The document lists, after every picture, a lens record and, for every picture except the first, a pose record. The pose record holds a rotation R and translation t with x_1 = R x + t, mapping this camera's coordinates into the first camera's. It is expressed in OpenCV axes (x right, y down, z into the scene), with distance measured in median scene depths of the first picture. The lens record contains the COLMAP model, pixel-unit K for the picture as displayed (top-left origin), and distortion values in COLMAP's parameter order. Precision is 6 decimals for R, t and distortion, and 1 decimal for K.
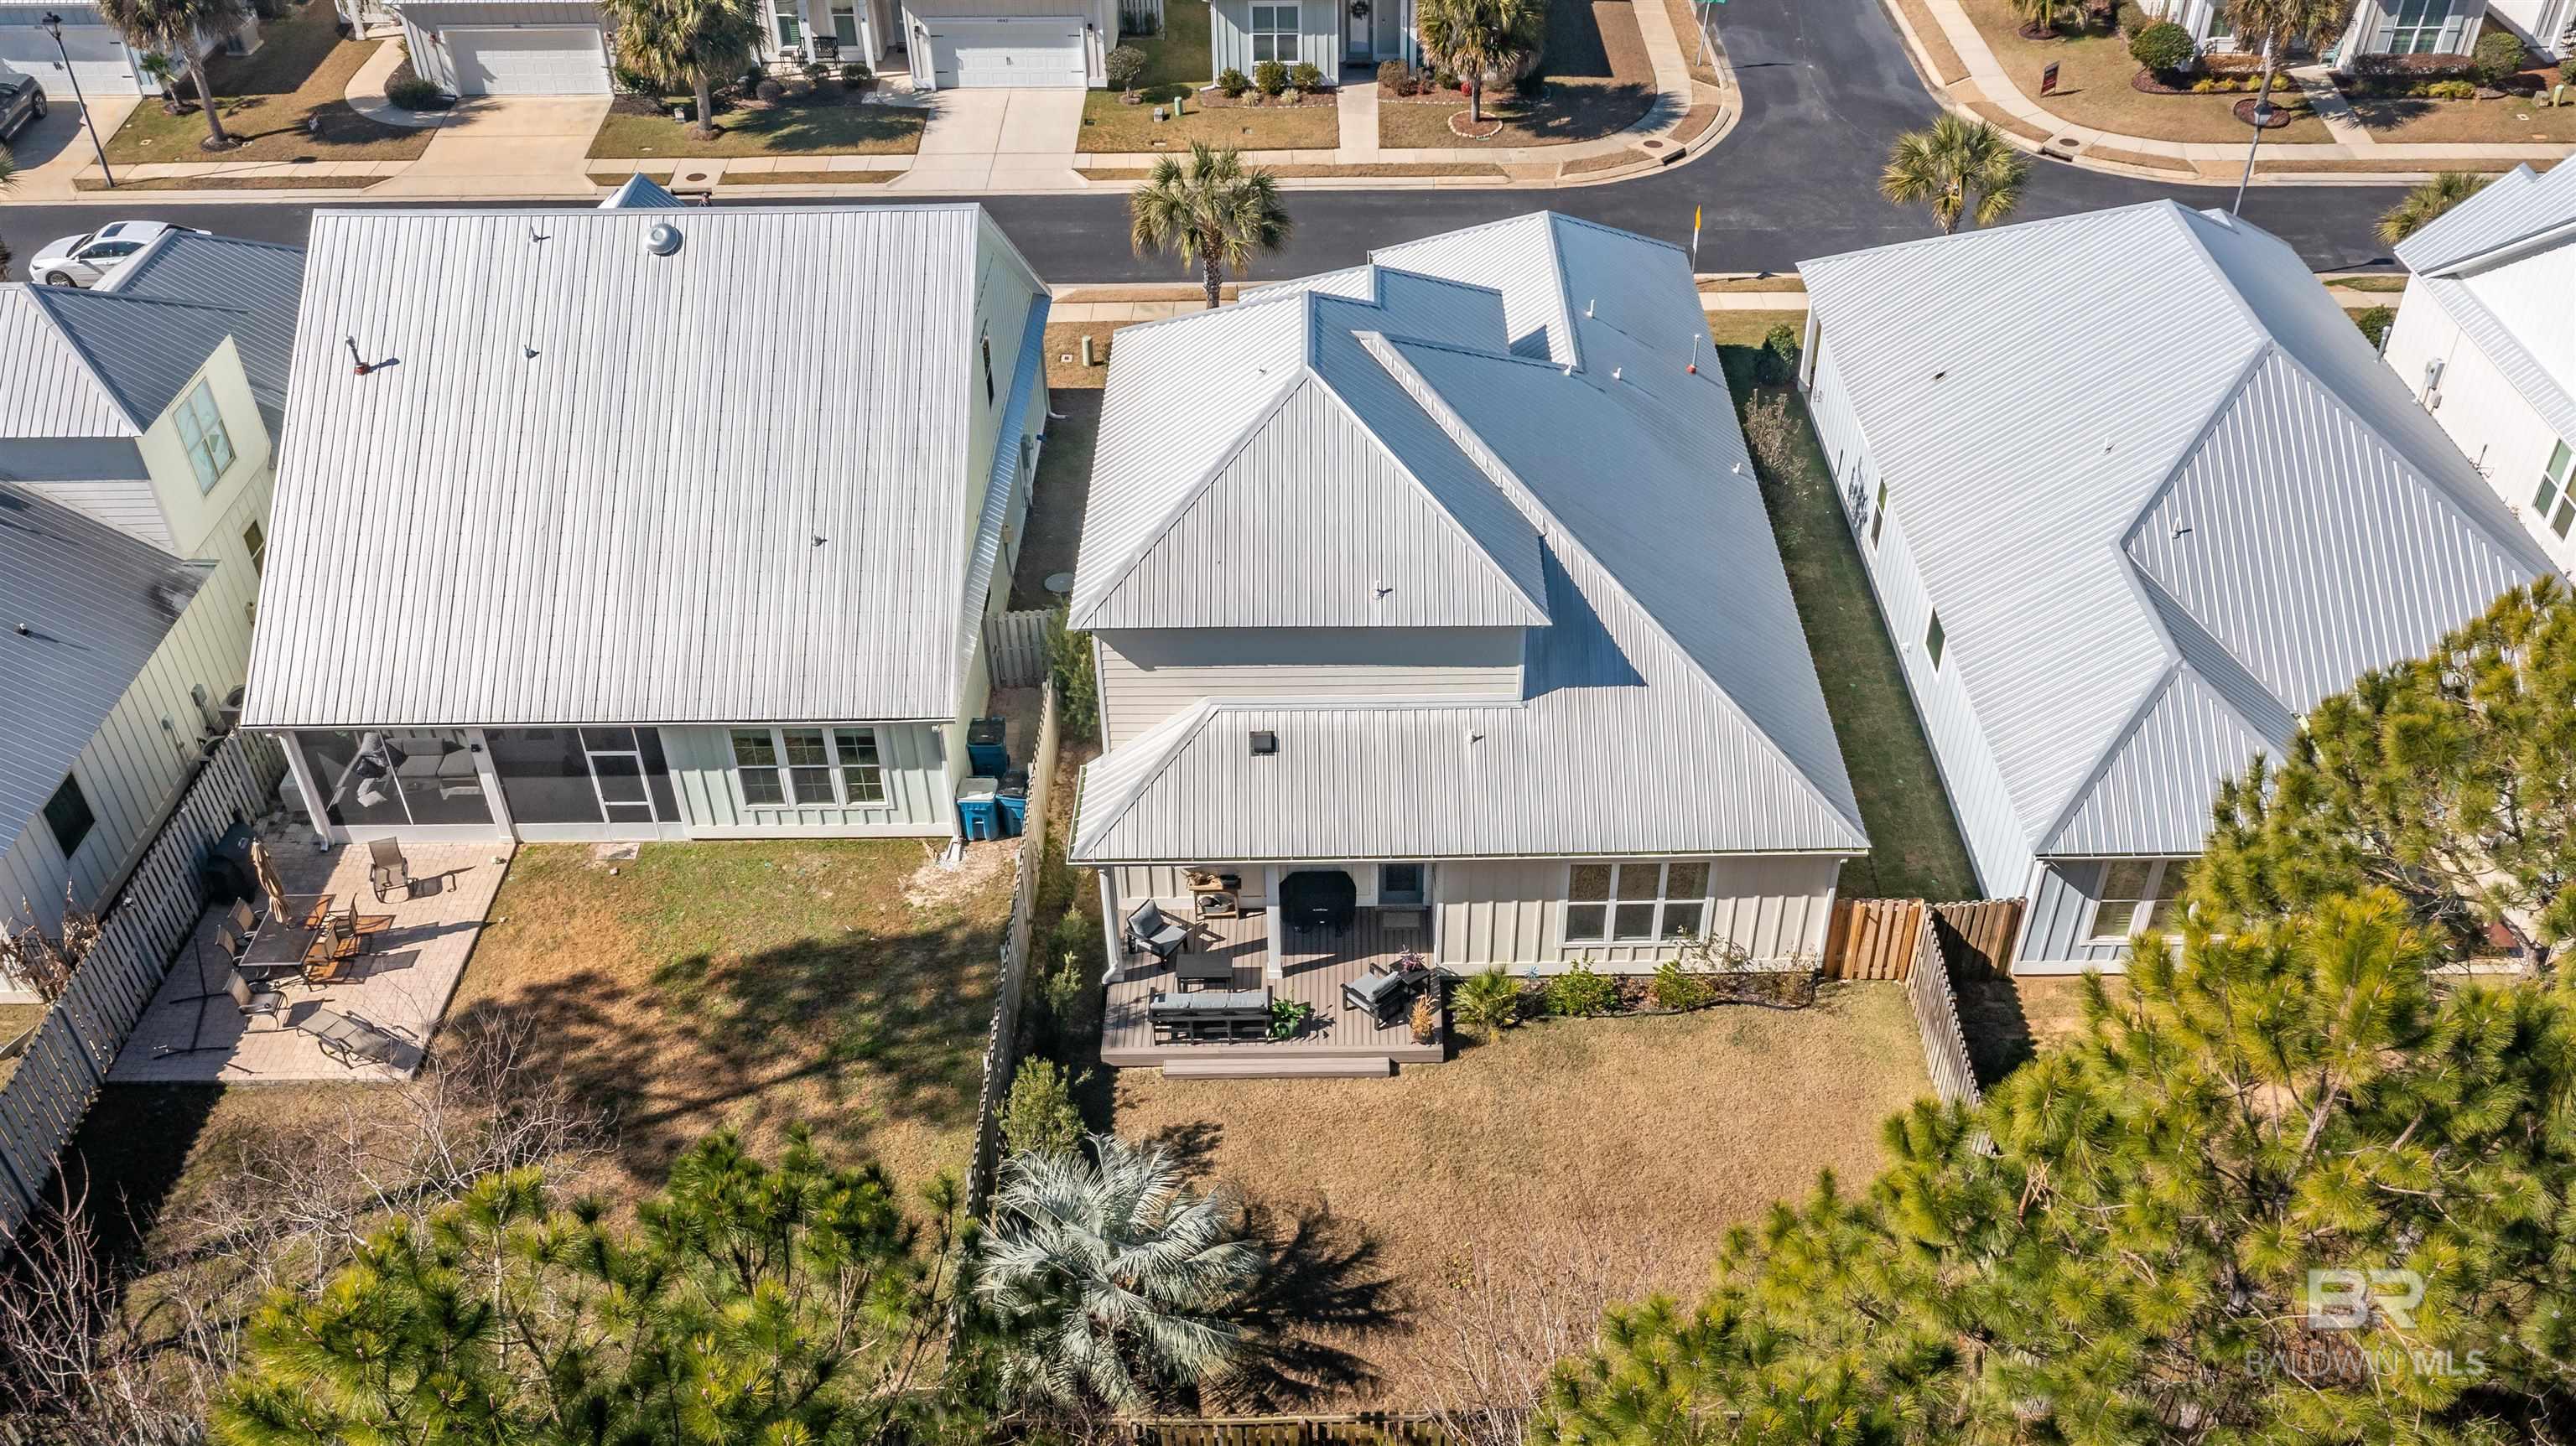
lens RADIAL K [[2204.8, 0, 1379.5], [0, 2204.8, 796.0], [0, 0, 1]] dist [-0.016338, 0.043459]
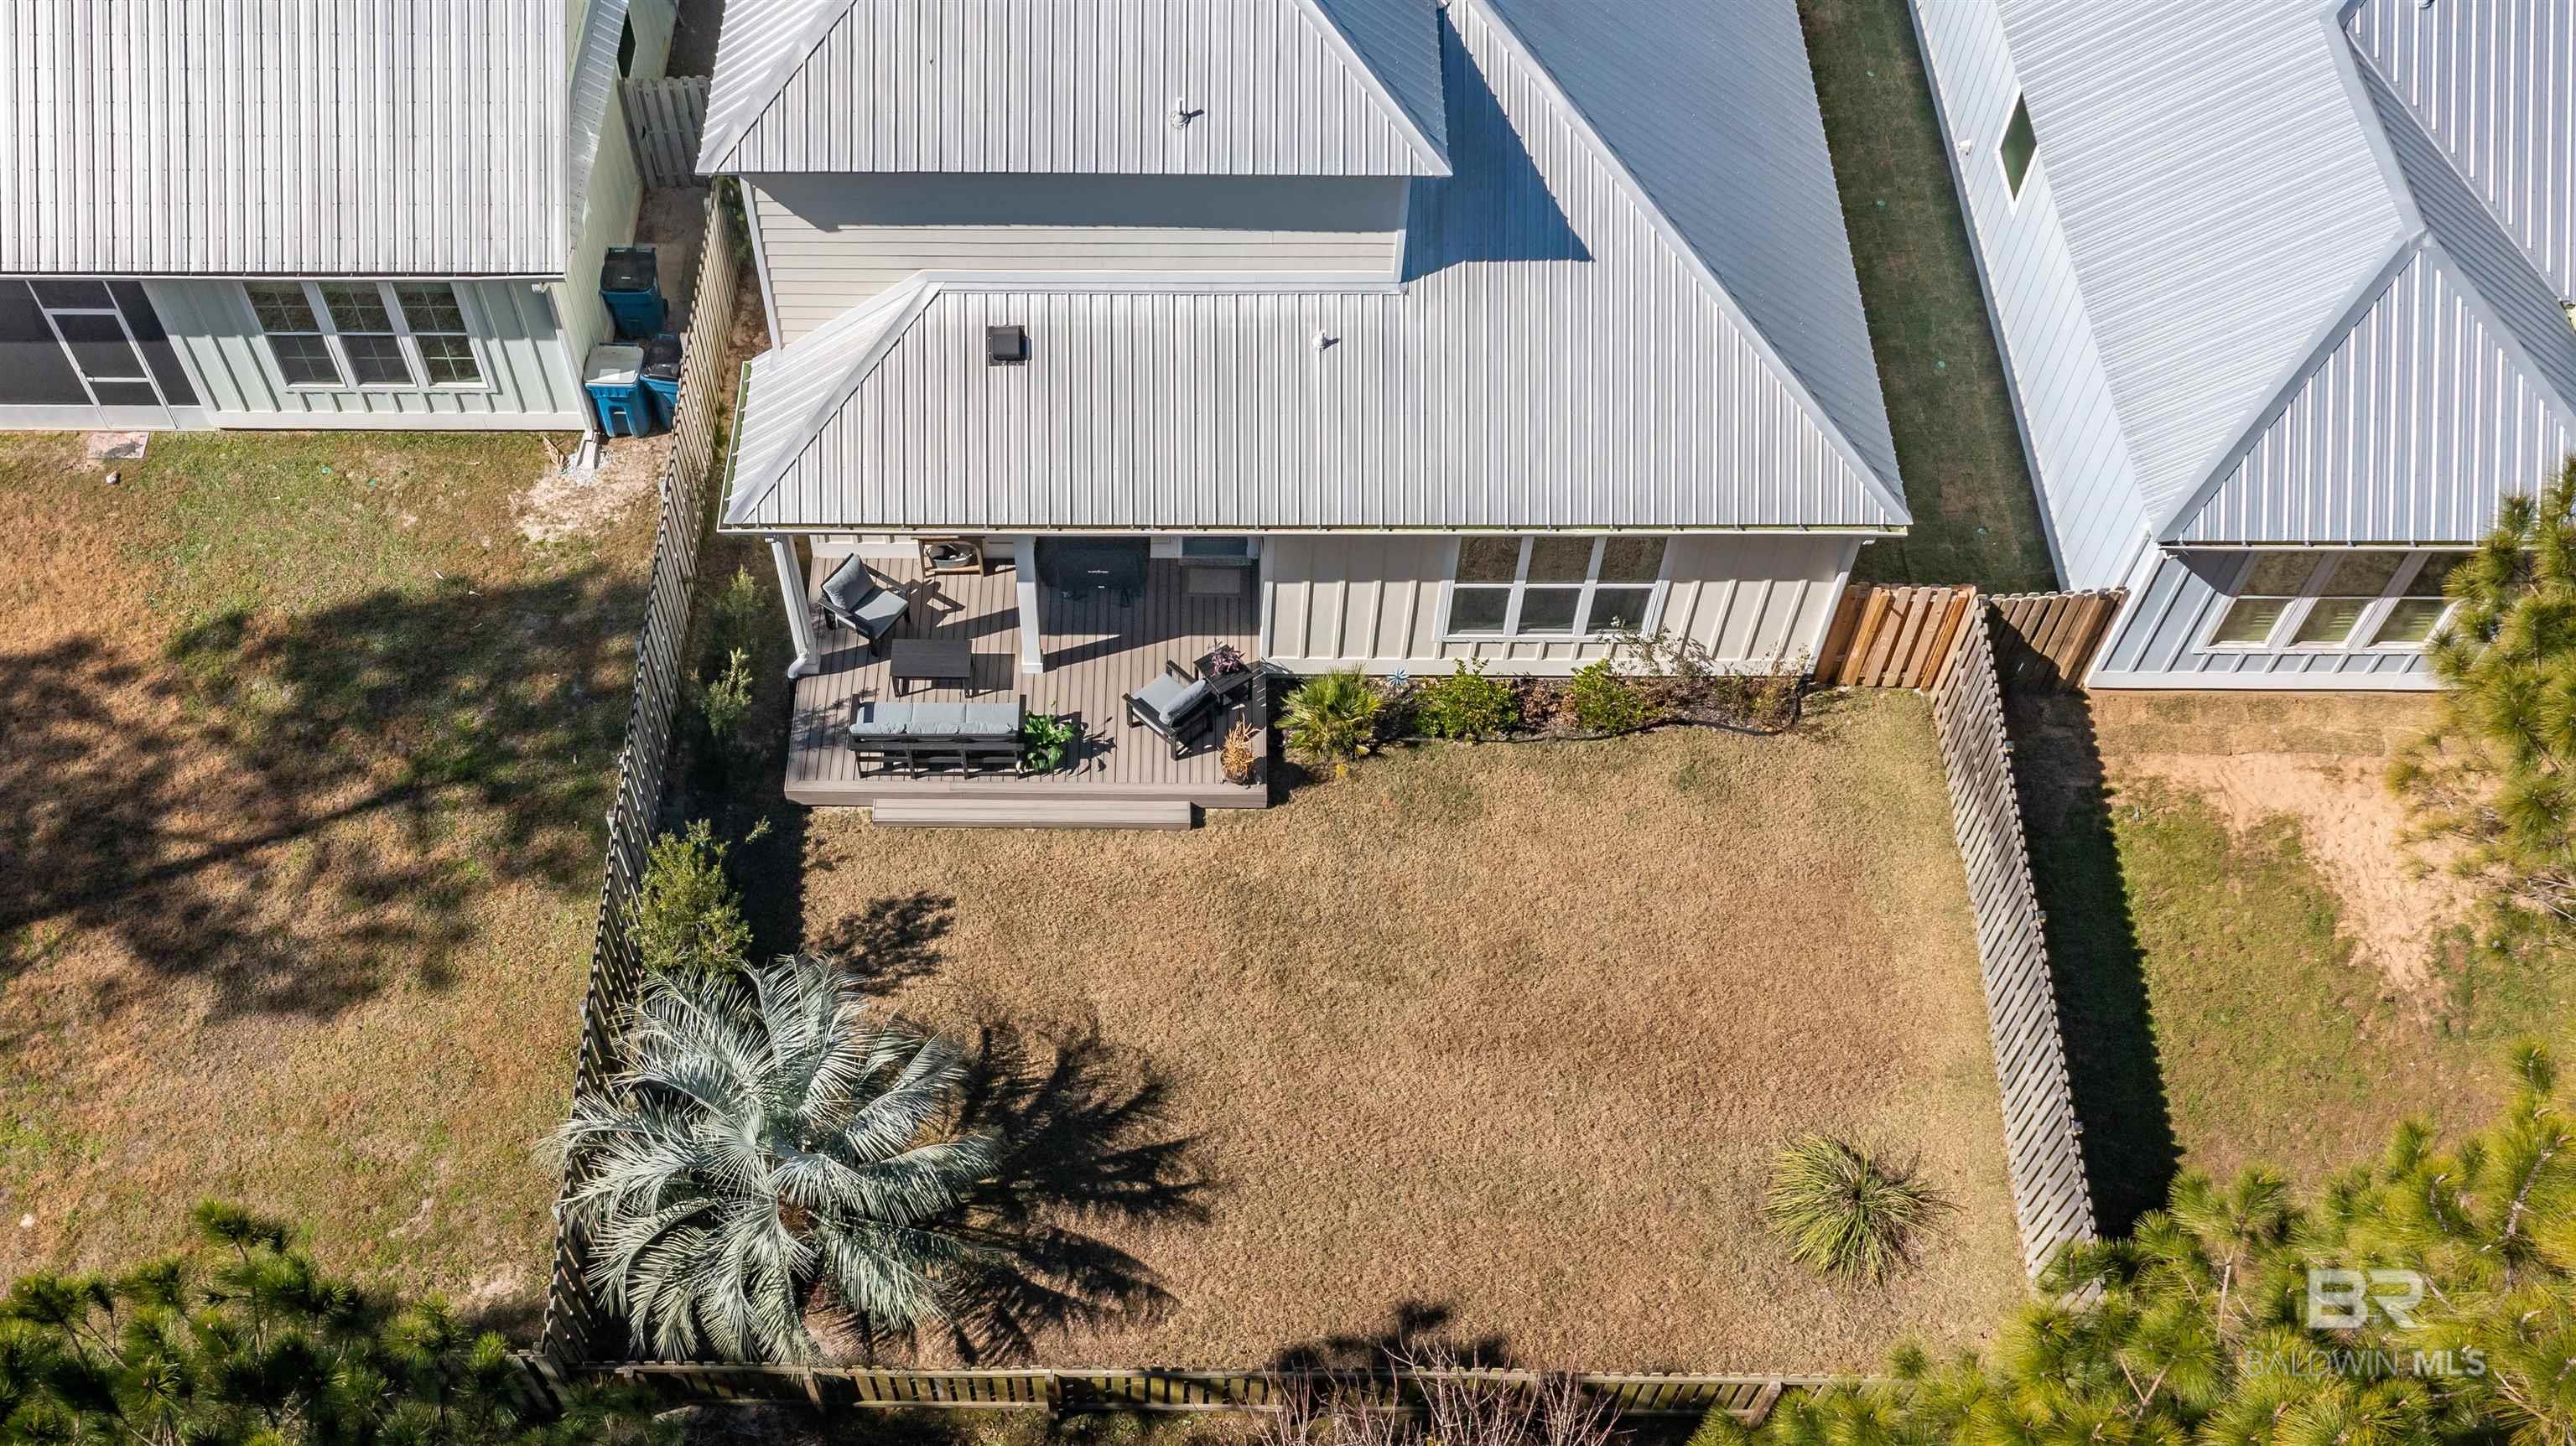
lens RADIAL K [[2339.3, 0, 1176.9], [0, 2339.3, 922.3], [0, 0, 1]] dist [-0.012274, 0.016420]
pose [[0.999593, 0.019573, -0.020767, 0.016135], [-0.011656, 0.944277, 0.328946, -0.090297], [0.026048, -0.328570, 0.944121, 0.273615]]
